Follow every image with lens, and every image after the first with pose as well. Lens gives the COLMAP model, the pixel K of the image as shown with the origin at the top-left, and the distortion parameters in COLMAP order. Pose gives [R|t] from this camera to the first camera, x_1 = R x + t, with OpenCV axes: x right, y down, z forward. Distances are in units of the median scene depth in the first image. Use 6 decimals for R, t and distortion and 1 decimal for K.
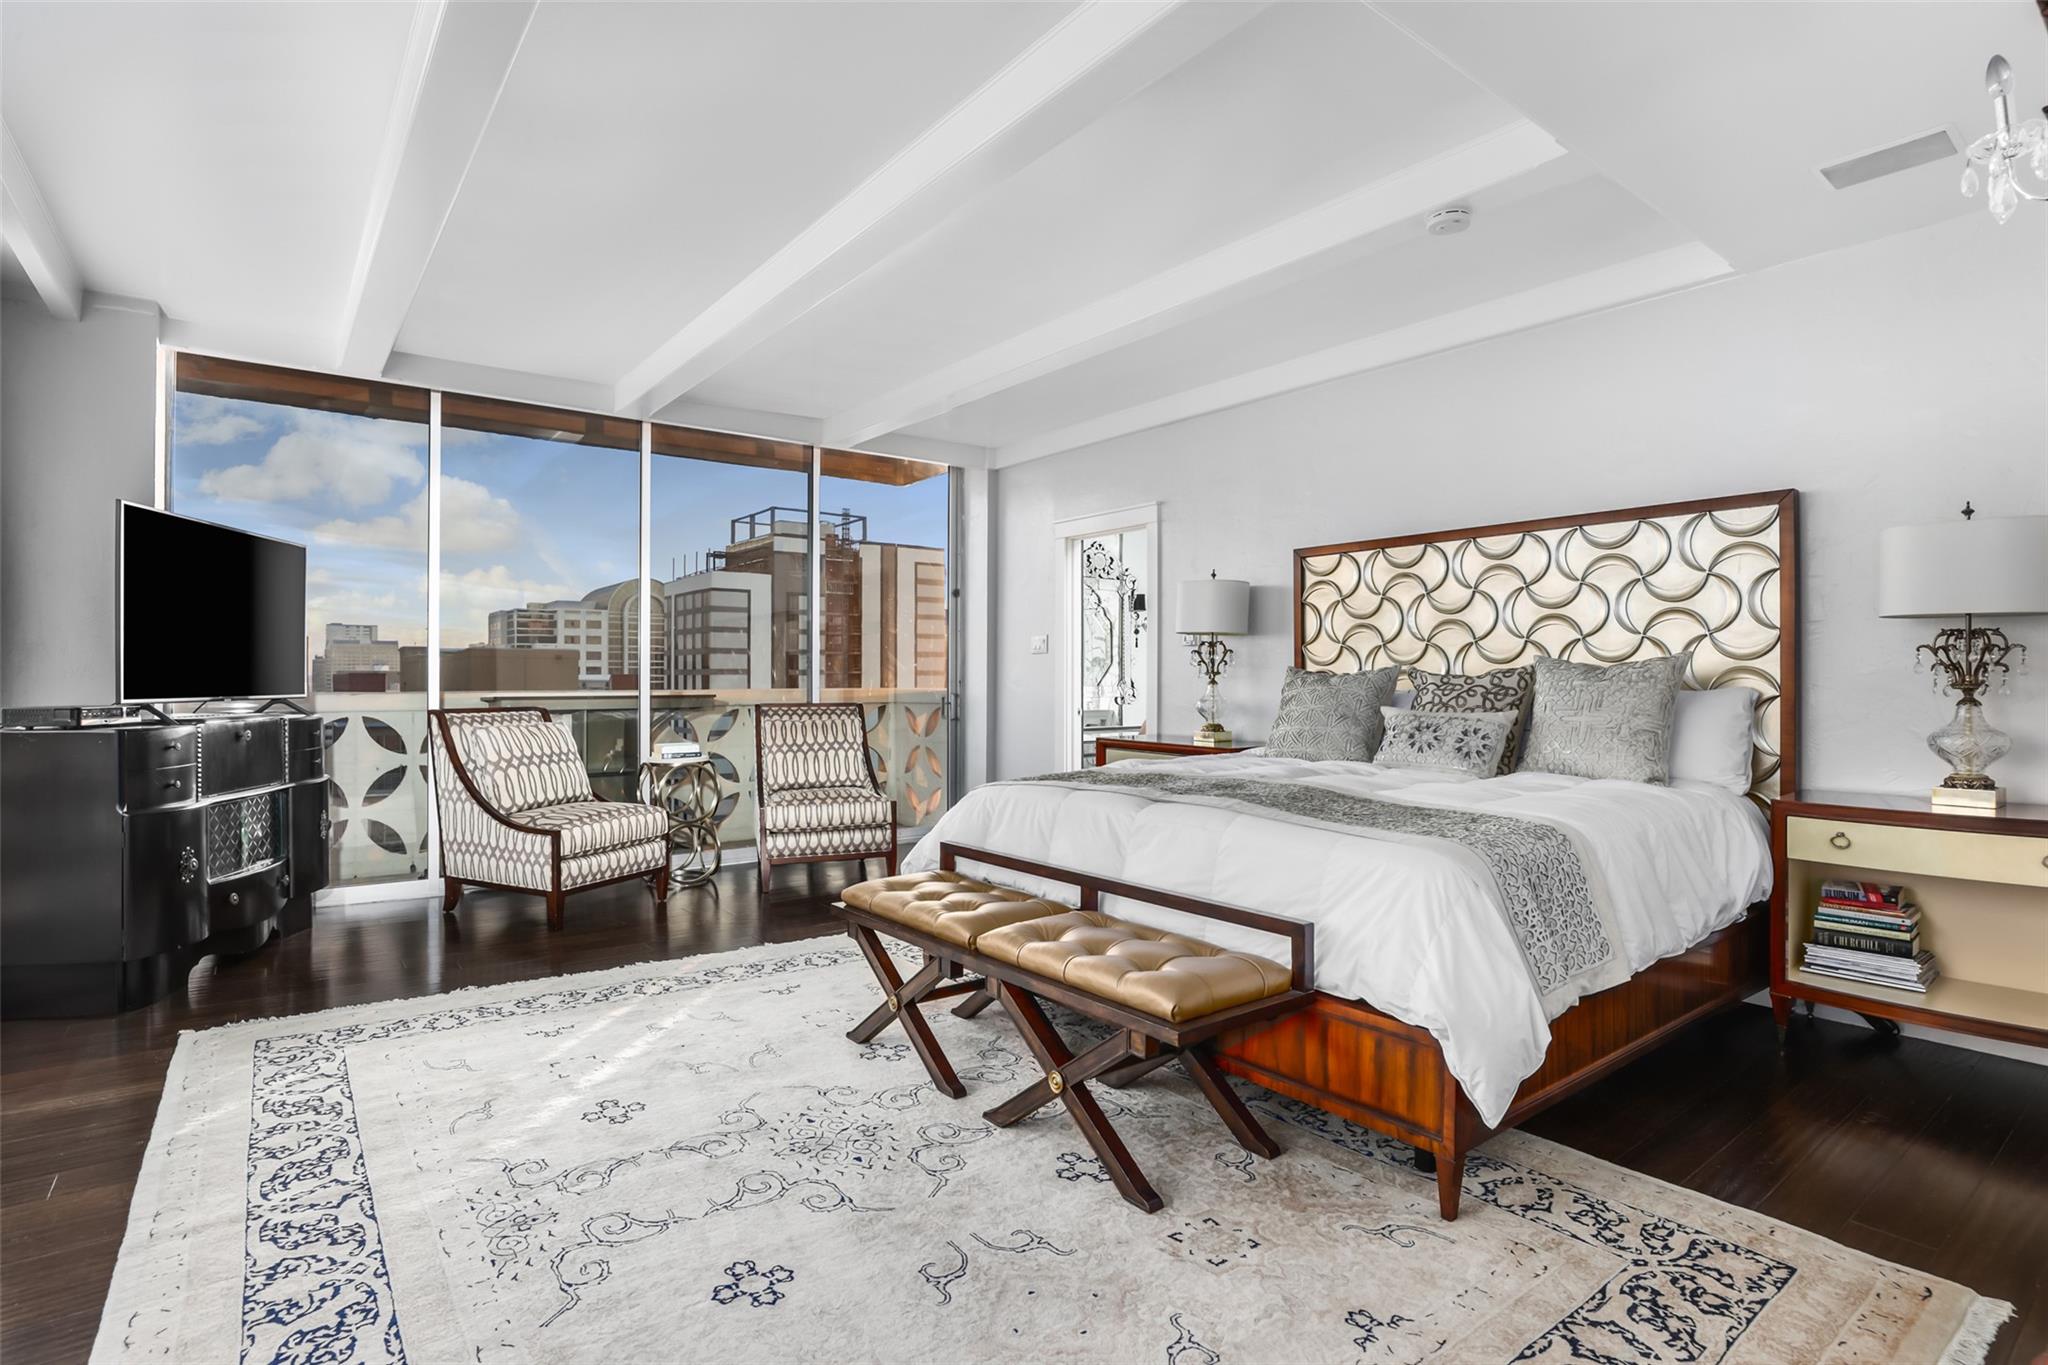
lens RADIAL K [[1023.0, 0, 1022.8], [0, 1023.0, 680.4], [0, 0, 1]] dist [-0.026998, -0.000674]
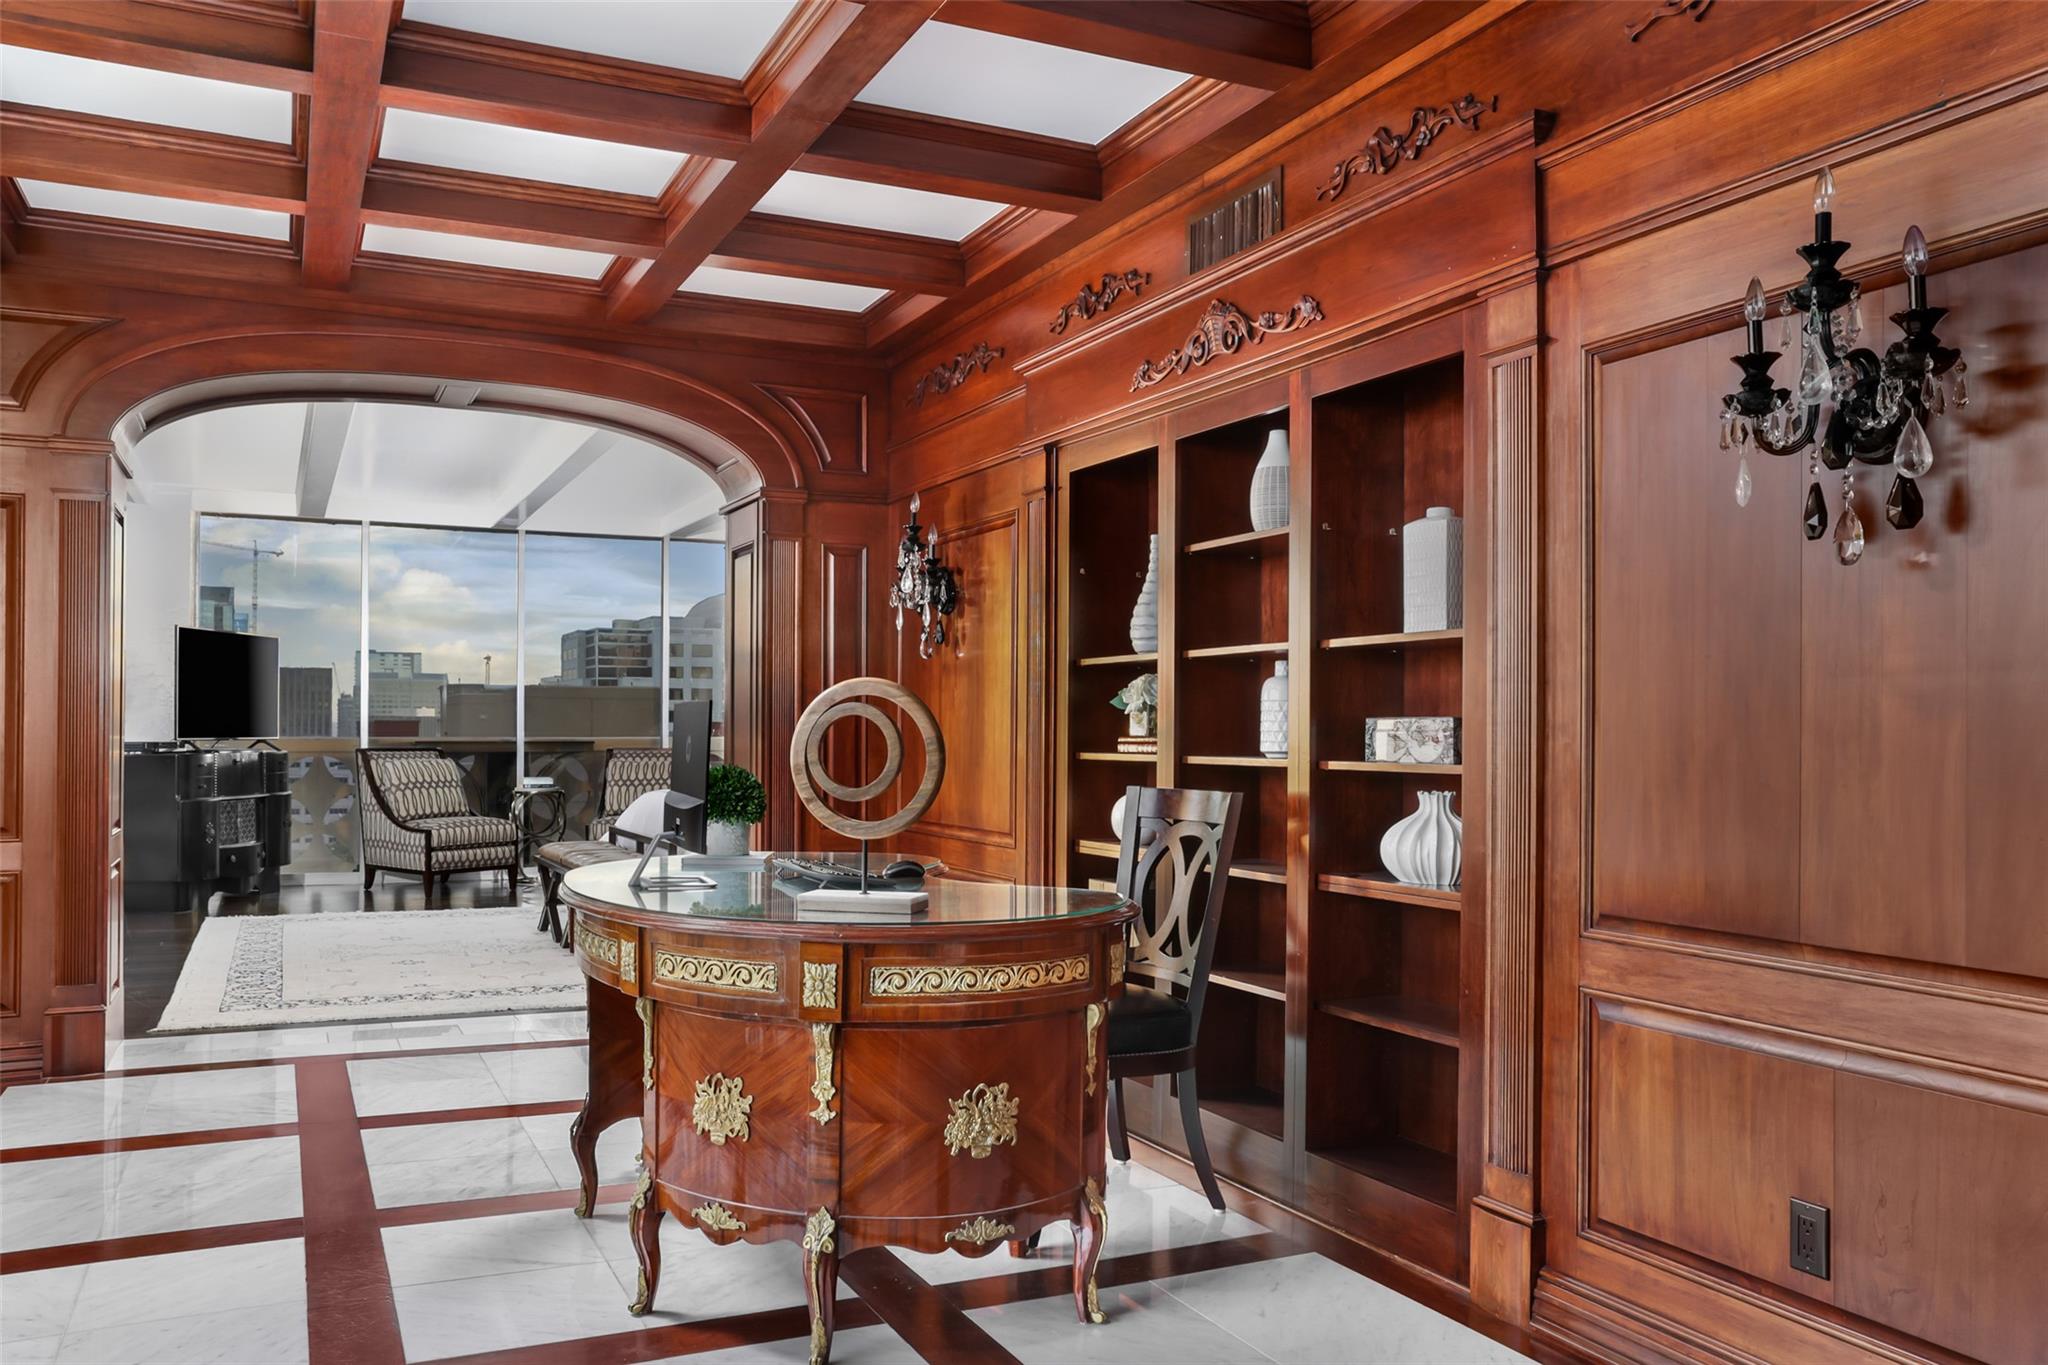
lens RADIAL K [[1641.0, 0, 1026.9], [0, 1641.0, 693.0], [0, 0, 1]] dist [-0.010042, -0.005907]
pose [[0.976552, -0.002168, -0.215270, 0.850566], [-0.002954, 0.999720, -0.023469, 0.002258], [0.215261, 0.023555, 0.976273, -1.075370]]
